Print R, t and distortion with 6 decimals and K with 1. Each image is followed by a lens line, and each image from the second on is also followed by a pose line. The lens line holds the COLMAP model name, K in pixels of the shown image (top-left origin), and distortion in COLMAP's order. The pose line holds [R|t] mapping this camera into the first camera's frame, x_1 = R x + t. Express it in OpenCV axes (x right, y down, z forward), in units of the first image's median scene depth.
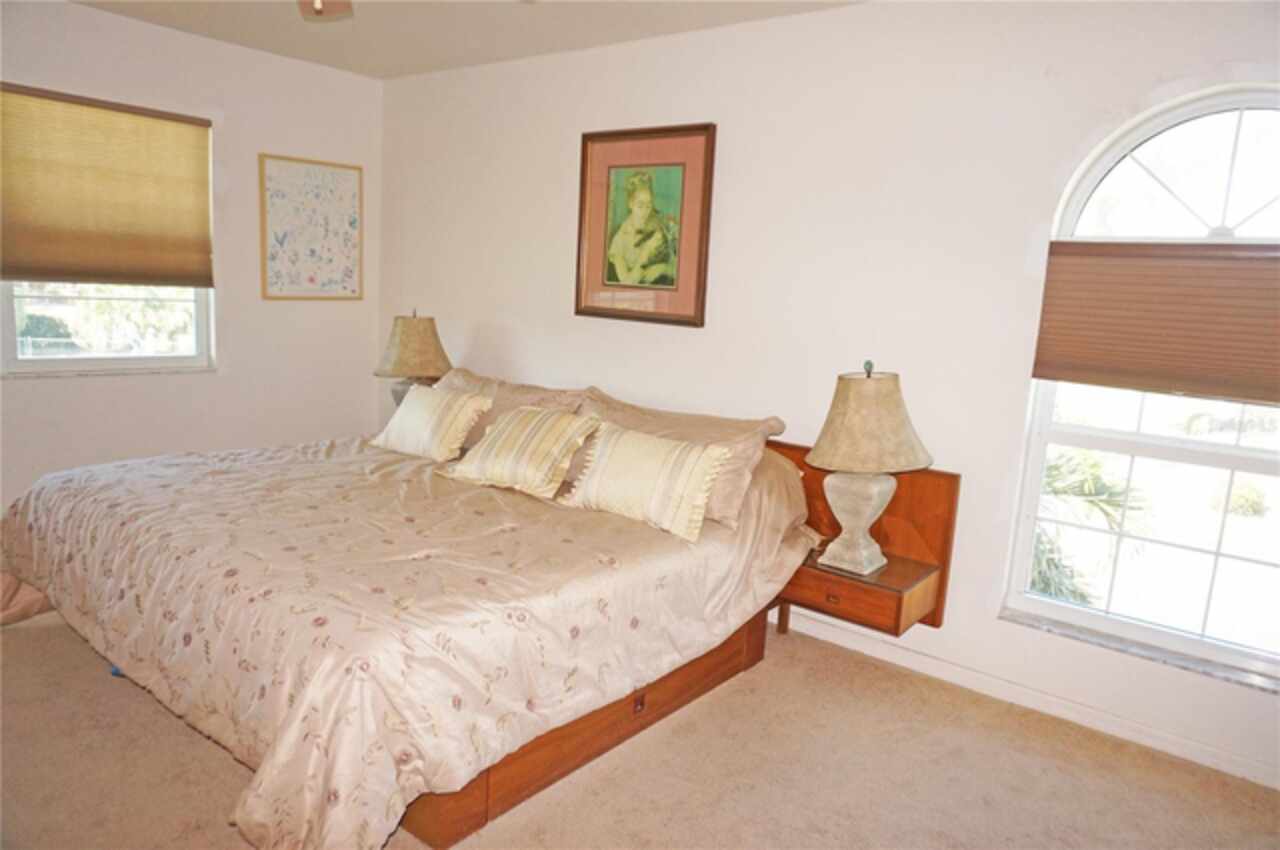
lens RADIAL K [[856.1, 0, 641.9], [0, 856.1, 420.8], [0, 0, 1]] dist [-0.046172, 0.027803]
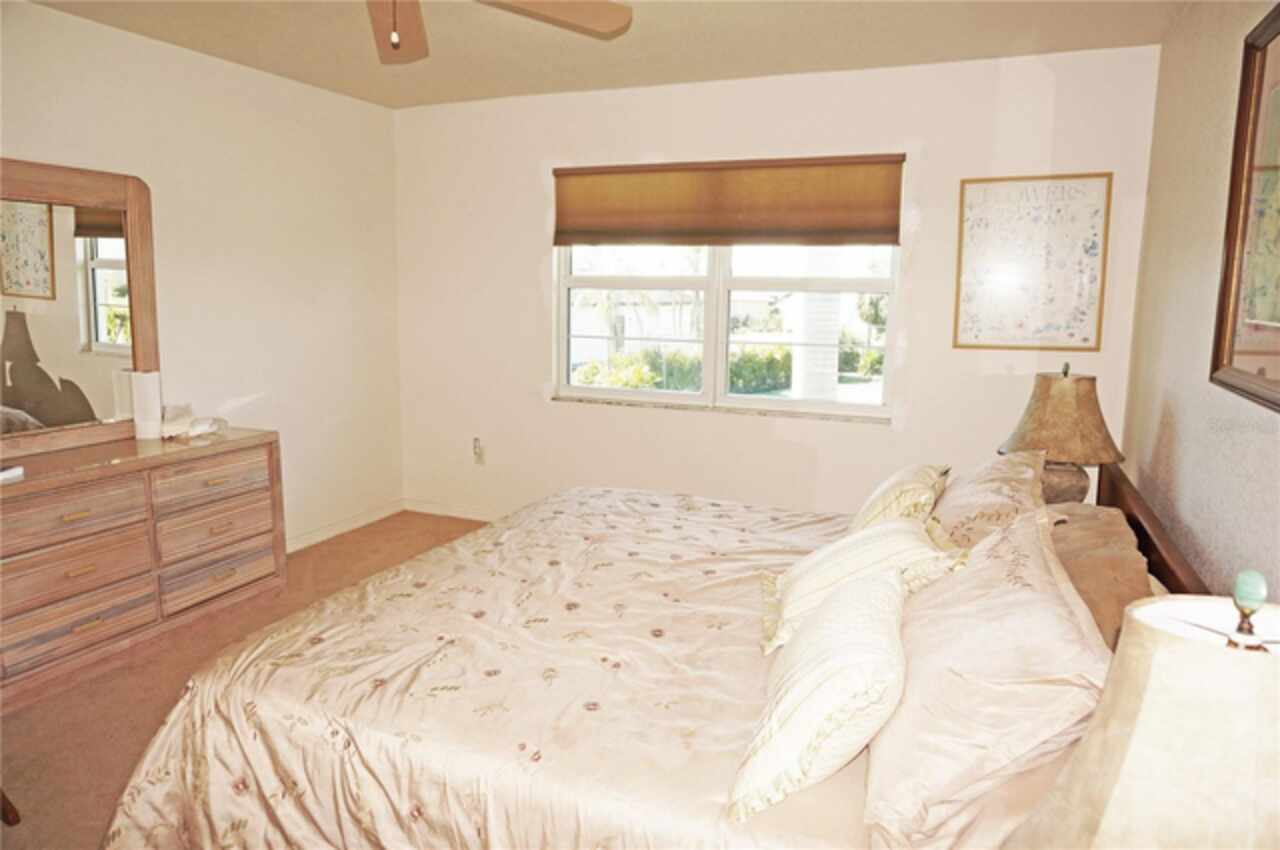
lens RADIAL K [[856.1, 0, 633.8], [0, 856.1, 419.9], [0, 0, 1]] dist [-0.046172, 0.027803]
pose [[0.272559, 0.088297, -0.958079, 0.322358], [-0.148929, 0.987650, 0.048654, -0.069550], [0.950543, 0.129424, 0.282342, 0.492557]]
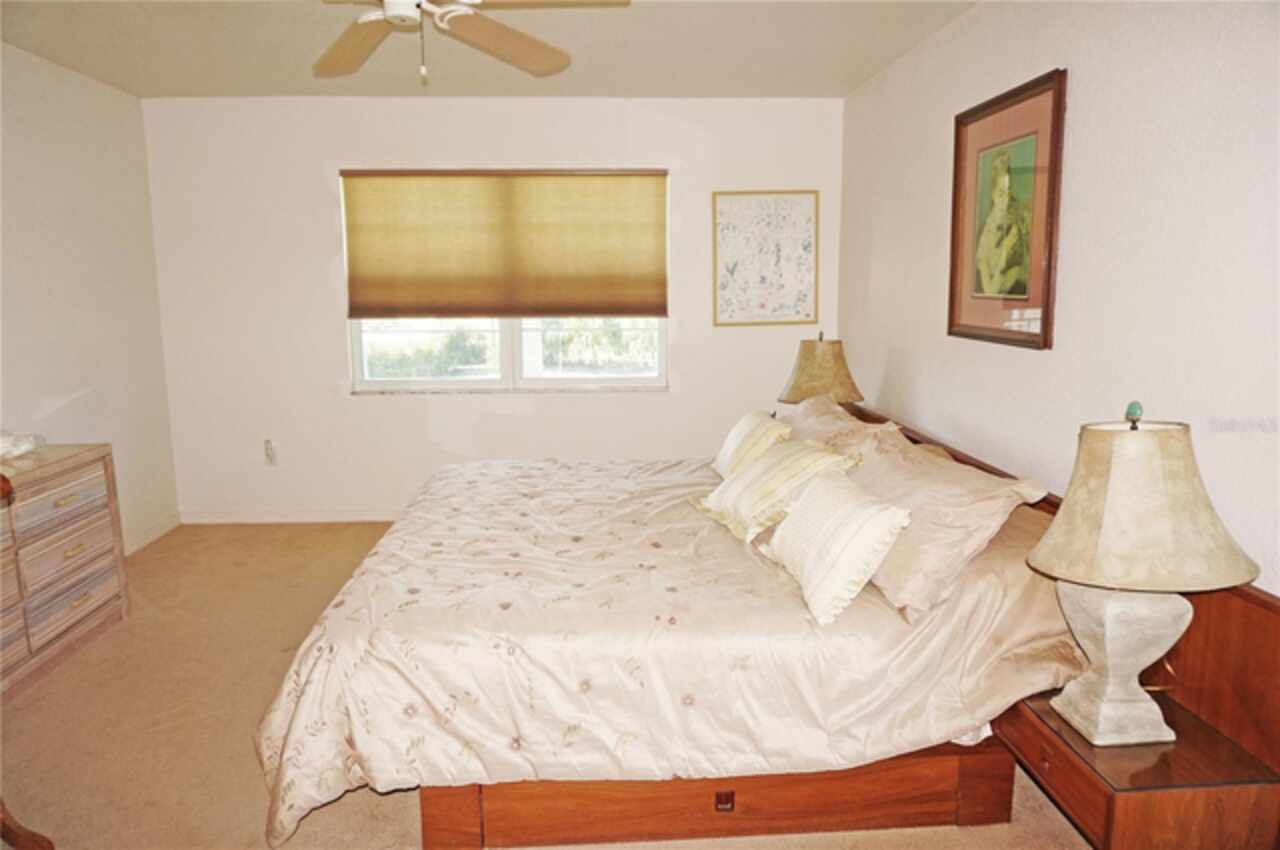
lens RADIAL K [[856.1, 0, 636.4], [0, 856.1, 419.2], [0, 0, 1]] dist [-0.046172, 0.027803]
pose [[0.665617, 0.050947, -0.744553, 0.329103], [-0.072194, 0.997384, 0.003708, -0.023139], [0.742794, 0.051284, 0.667553, 0.220814]]
